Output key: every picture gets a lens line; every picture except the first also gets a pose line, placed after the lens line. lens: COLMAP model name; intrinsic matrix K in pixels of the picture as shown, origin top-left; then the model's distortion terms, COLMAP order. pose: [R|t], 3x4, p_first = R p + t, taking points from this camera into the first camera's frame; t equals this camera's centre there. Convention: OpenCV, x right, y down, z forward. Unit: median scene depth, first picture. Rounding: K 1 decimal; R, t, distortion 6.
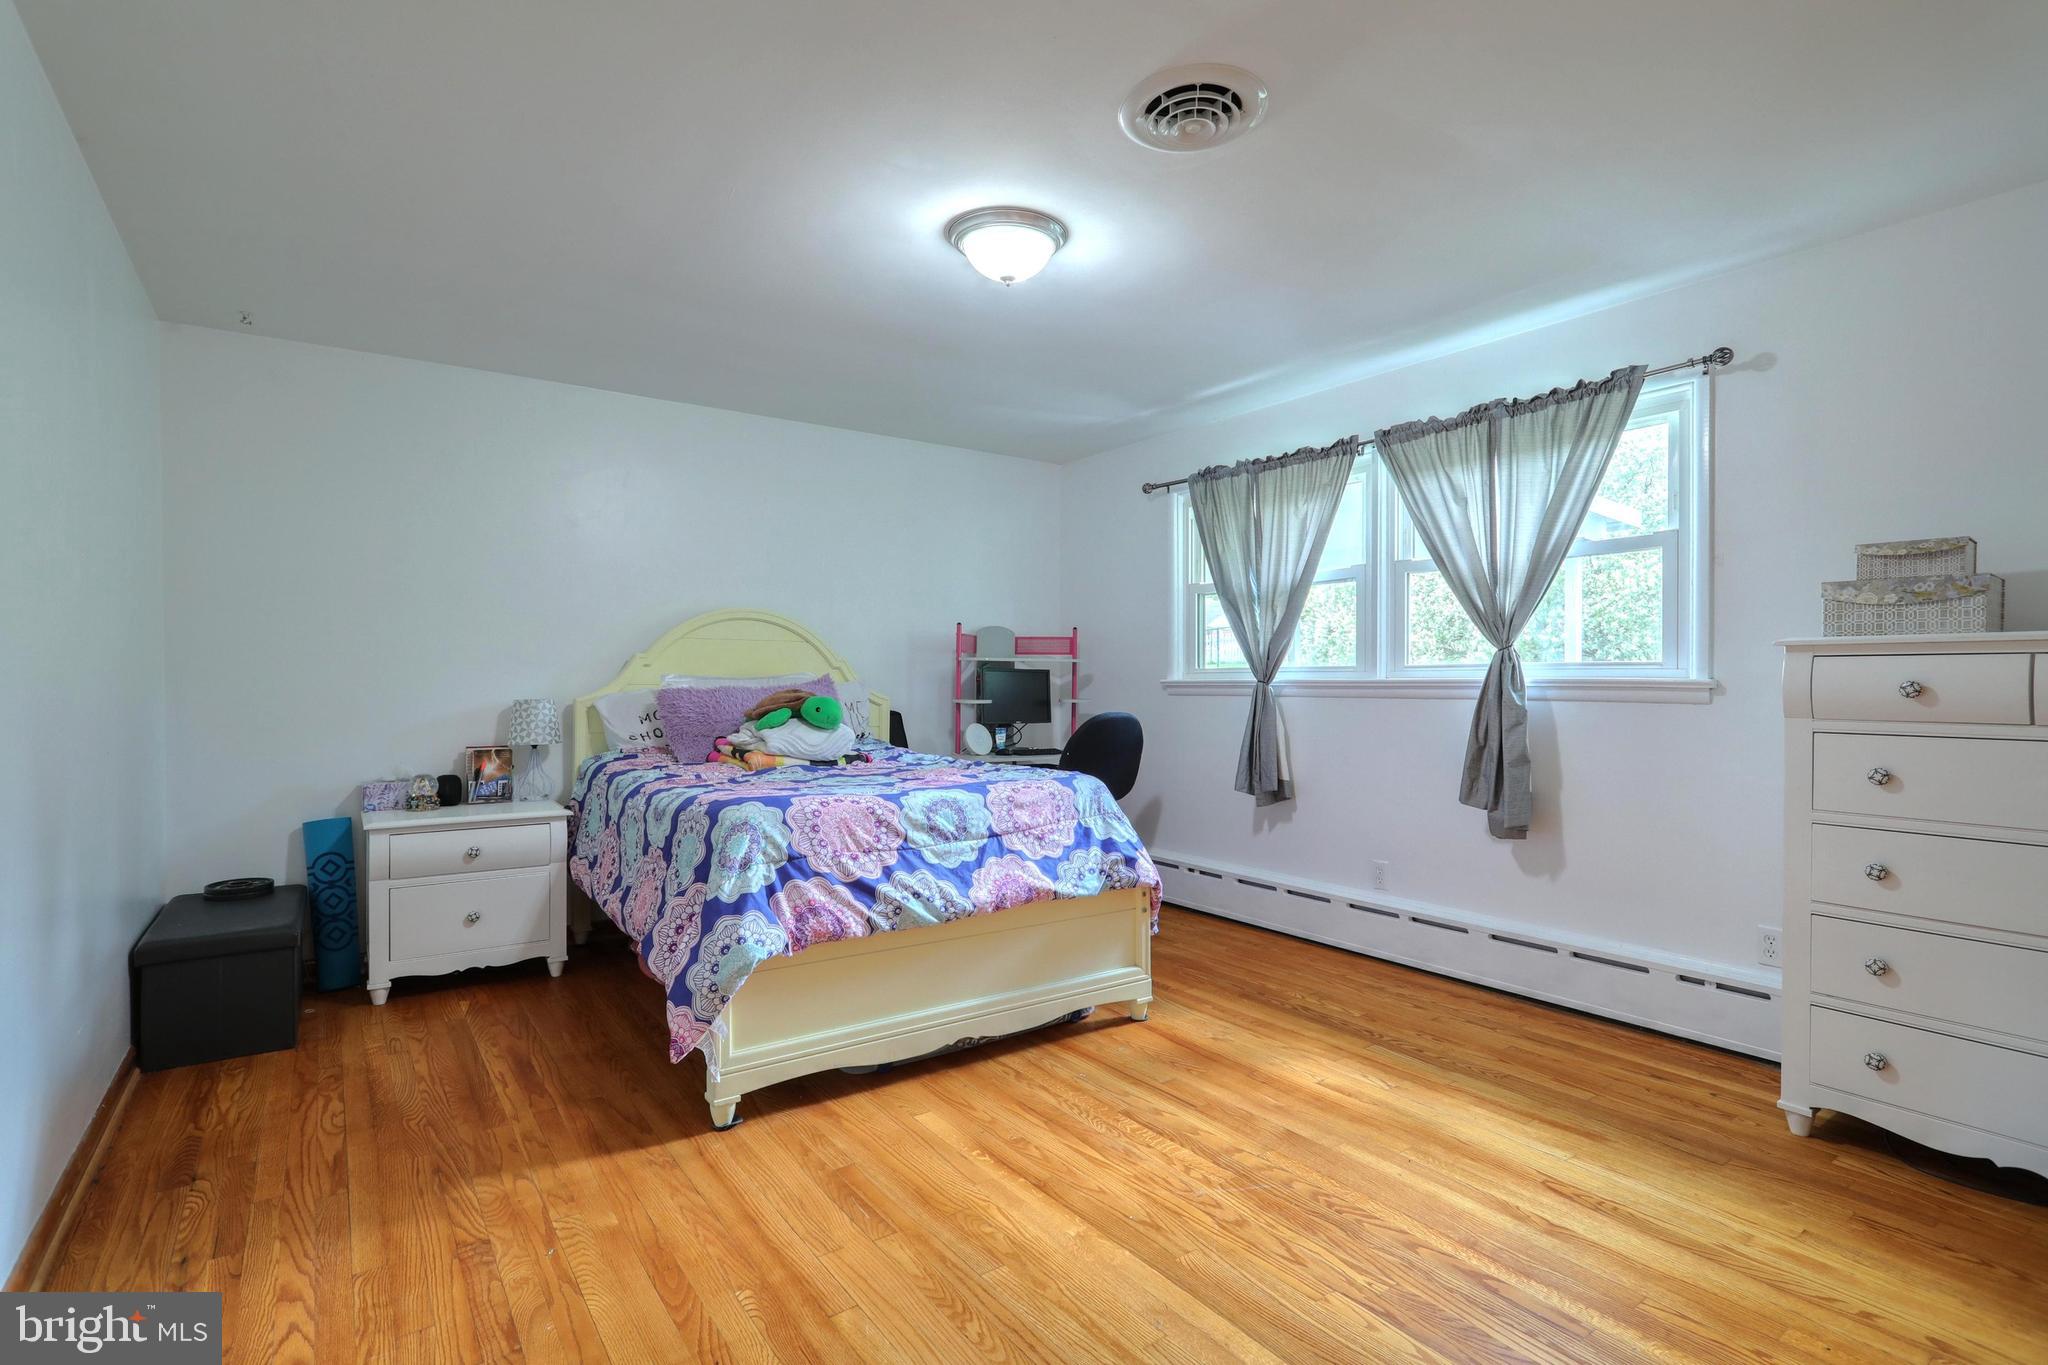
lens RADIAL K [[979.1, 0, 1024.9], [0, 979.1, 683.1], [0, 0, 1]] dist [-0.003120, 0.002623]
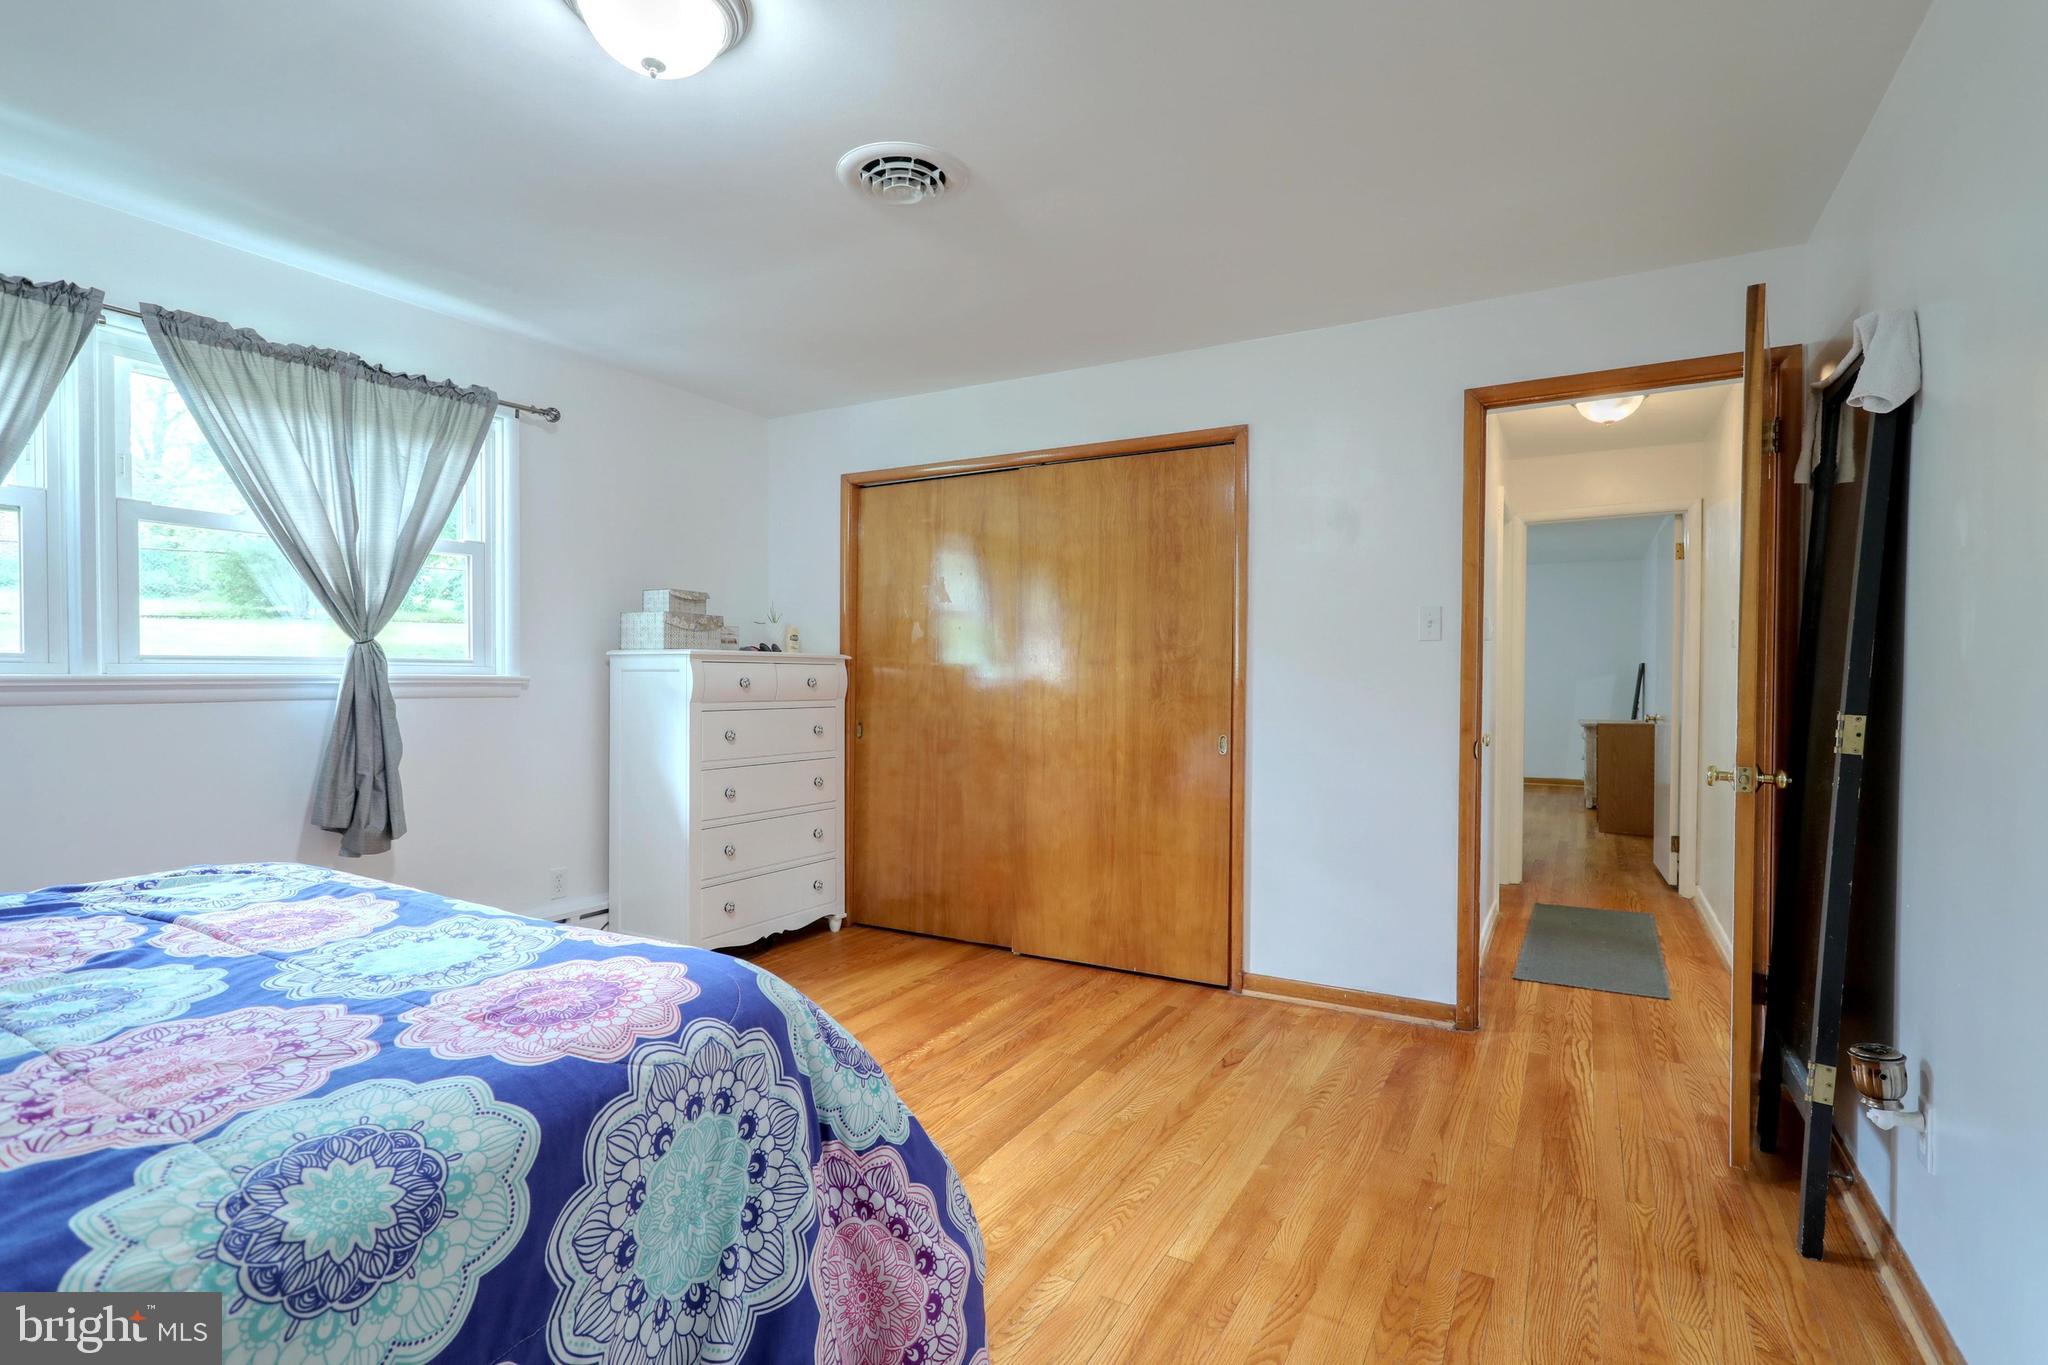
lens RADIAL K [[979.1, 0, 1025.5], [0, 979.1, 686.6], [0, 0, 1]] dist [-0.003120, 0.002623]
pose [[-0.416058, -0.013511, 0.909237, -0.569559], [-0.002384, 0.999902, 0.013767, -0.008094], [-0.909335, 0.003560, -0.416050, 0.833587]]
